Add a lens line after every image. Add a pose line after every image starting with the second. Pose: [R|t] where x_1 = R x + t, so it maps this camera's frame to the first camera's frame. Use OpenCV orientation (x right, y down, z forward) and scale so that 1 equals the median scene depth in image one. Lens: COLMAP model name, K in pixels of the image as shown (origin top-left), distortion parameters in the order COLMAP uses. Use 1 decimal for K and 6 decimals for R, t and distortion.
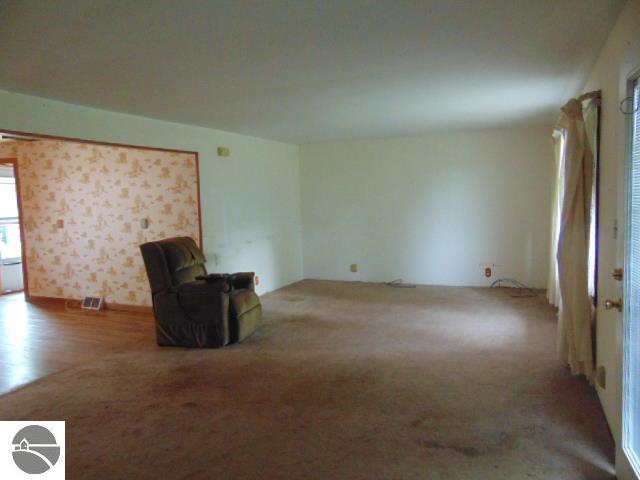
lens RADIAL K [[467.4, 0, 318.5], [0, 467.4, 239.4], [0, 0, 1]] dist [0.003962, 0.005471]
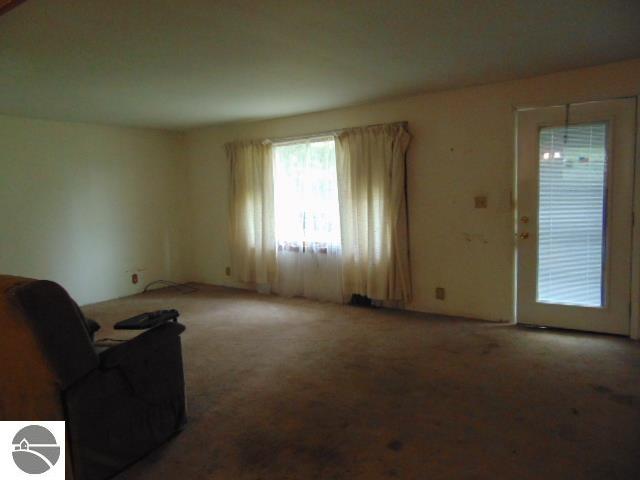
lens RADIAL K [[467.4, 0, 318.7], [0, 467.4, 240.4], [0, 0, 1]] dist [0.003962, 0.005471]
pose [[0.251495, -0.087077, 0.963934, -0.463737], [0.116234, 0.991454, 0.059237, -0.019612], [-0.960854, 0.097145, 0.259467, 0.399237]]
